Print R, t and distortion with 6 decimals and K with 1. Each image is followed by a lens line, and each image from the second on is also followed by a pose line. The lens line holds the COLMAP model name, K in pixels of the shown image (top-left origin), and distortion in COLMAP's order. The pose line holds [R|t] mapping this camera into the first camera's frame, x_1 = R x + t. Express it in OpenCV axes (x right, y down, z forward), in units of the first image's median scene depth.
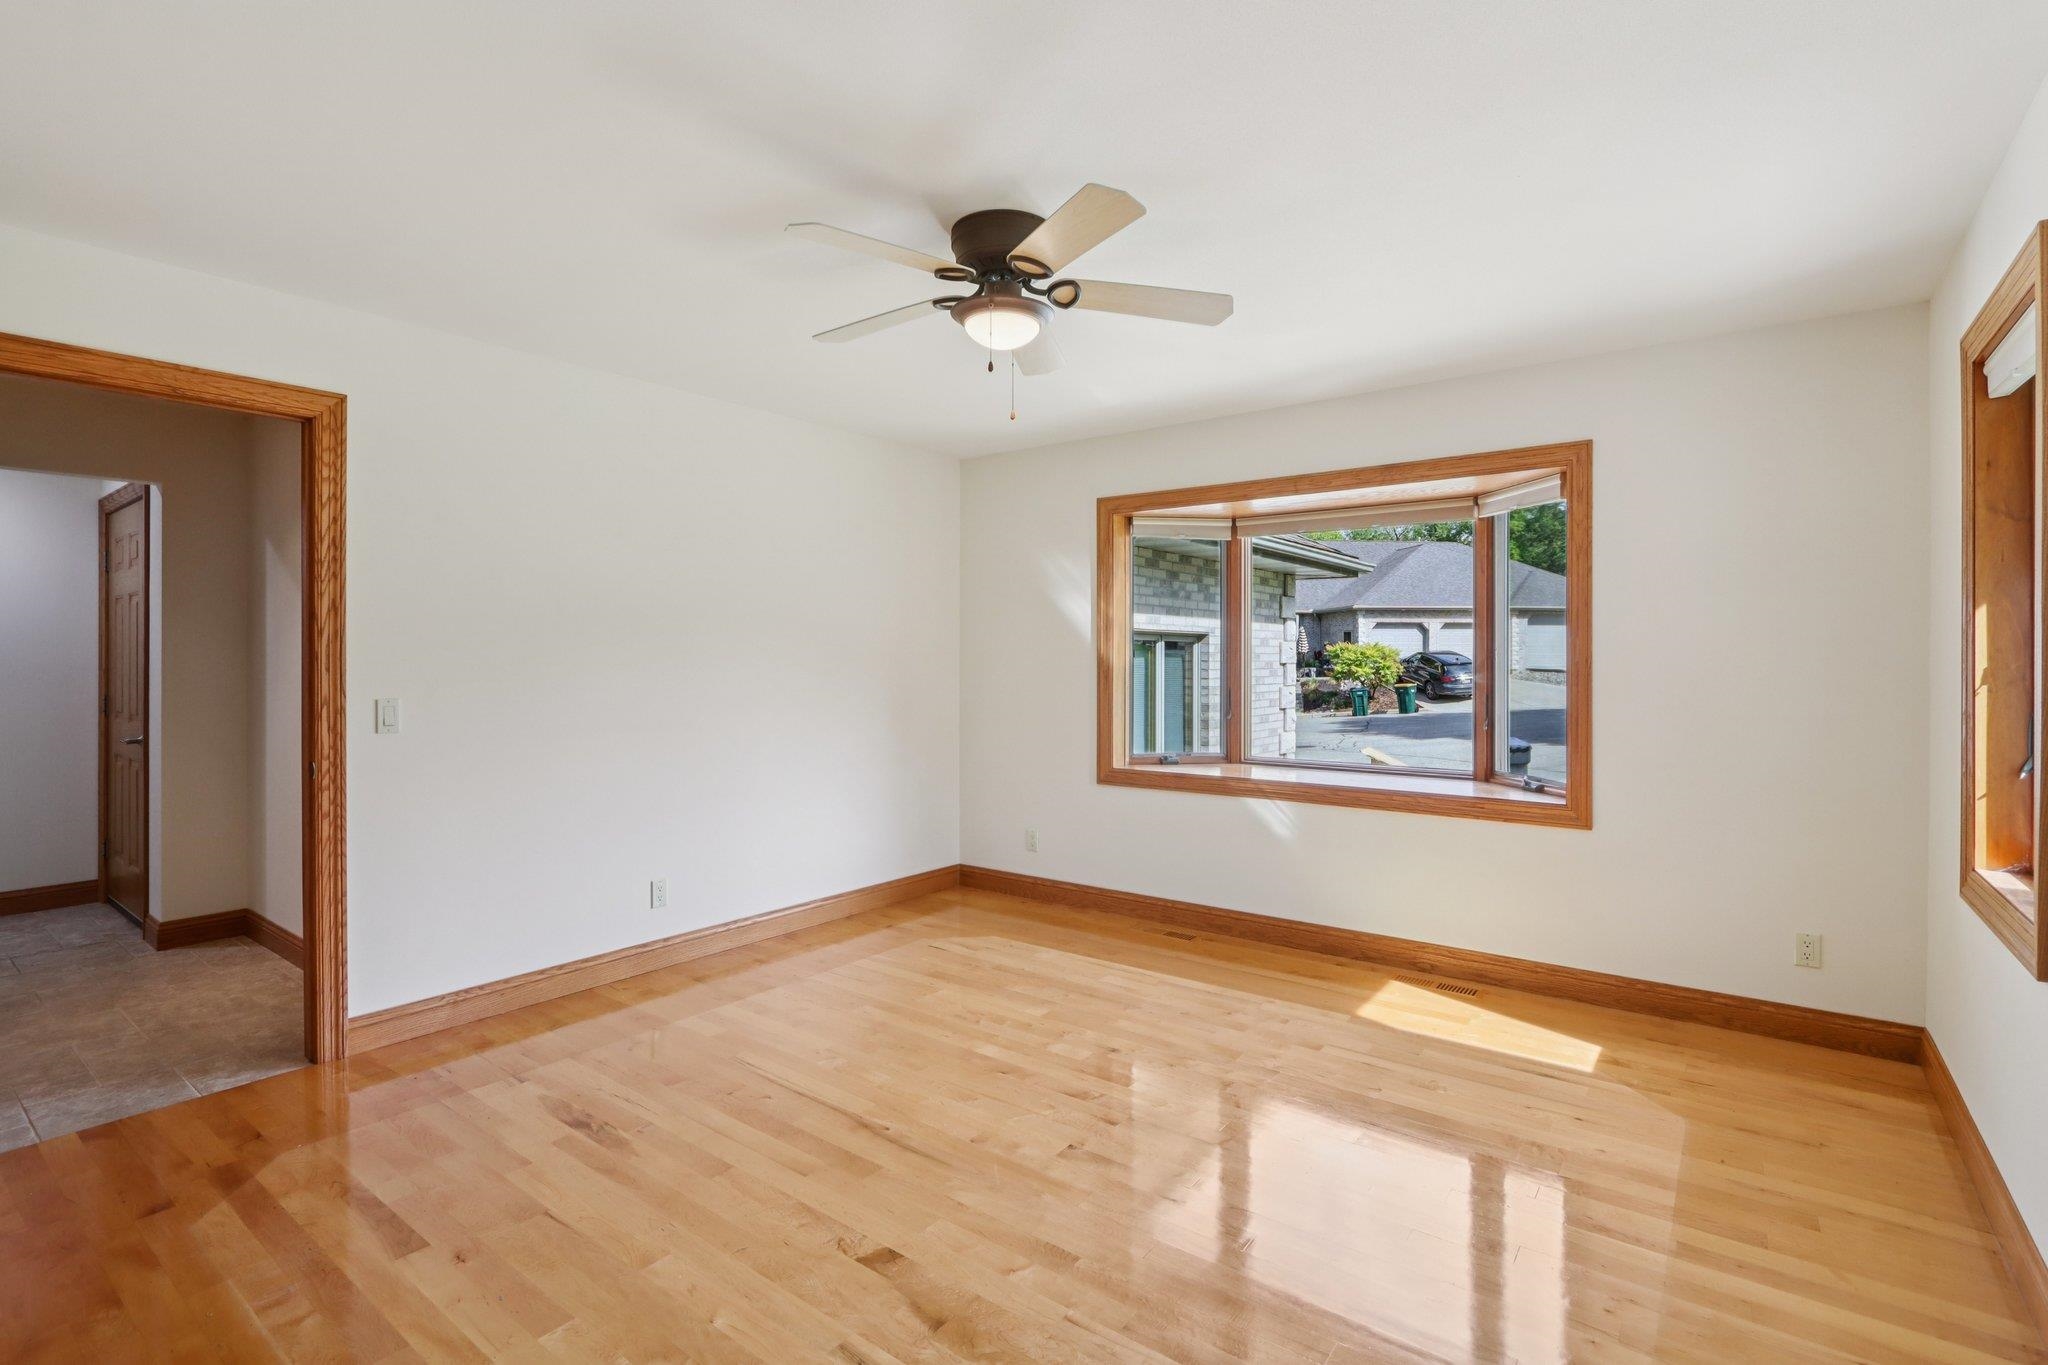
lens RADIAL K [[959.2, 0, 1026.5], [0, 959.2, 678.4], [0, 0, 1]] dist [-0.015476, 0.000977]
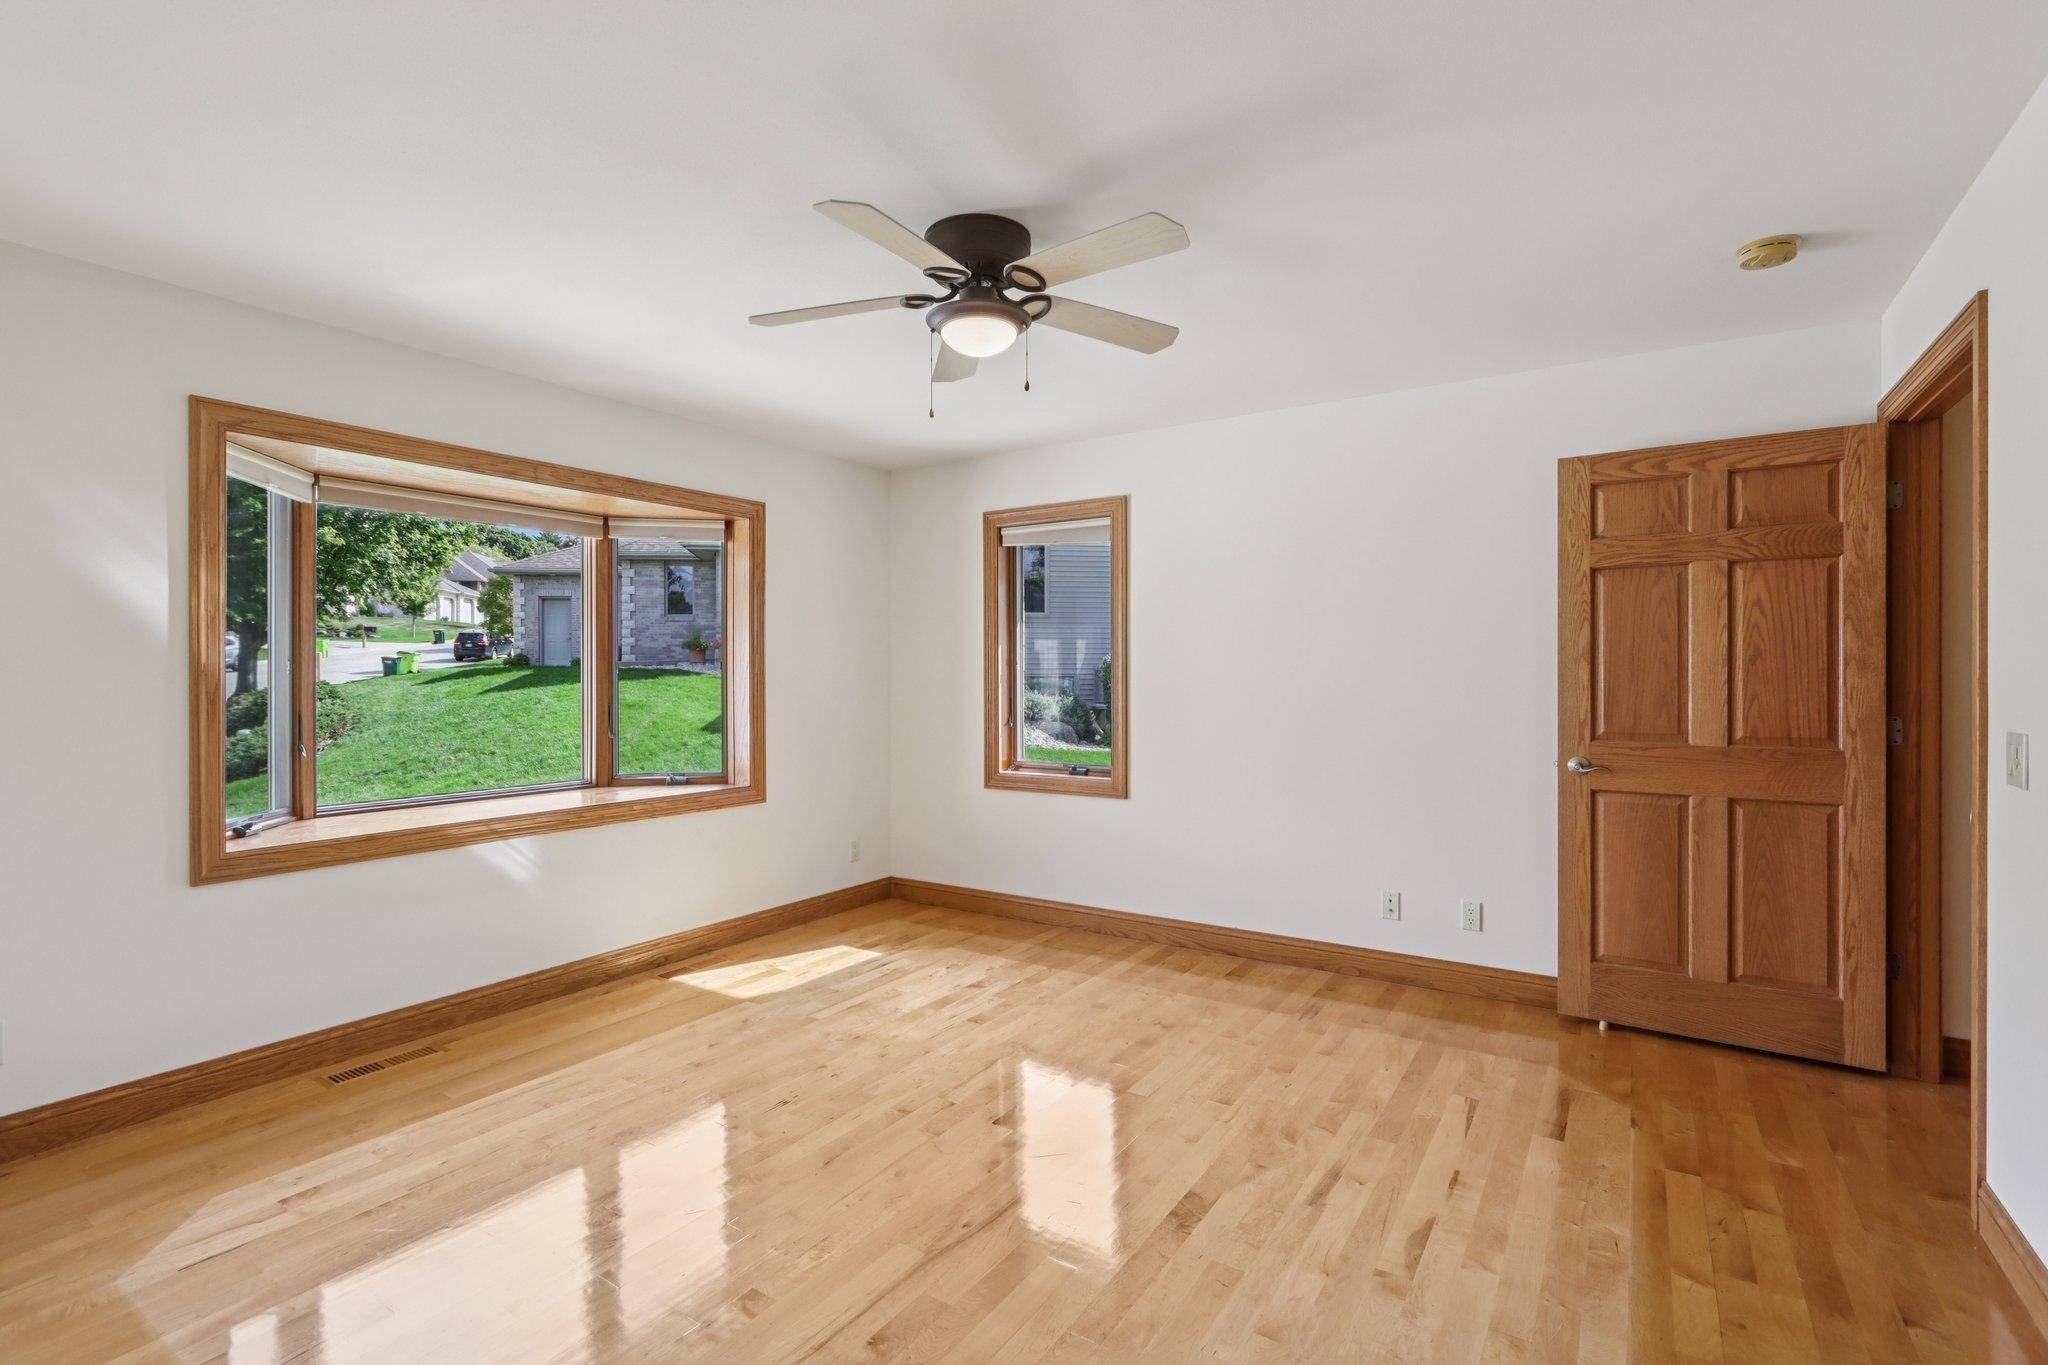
lens RADIAL K [[959.2, 0, 1027.8], [0, 959.2, 673.5], [0, 0, 1]] dist [-0.015476, 0.000977]
pose [[-0.102524, -0.004033, 0.994722, -0.702026], [0.007421, 0.999961, 0.004819, -0.023774], [-0.994703, 0.007876, -0.102490, 0.706892]]
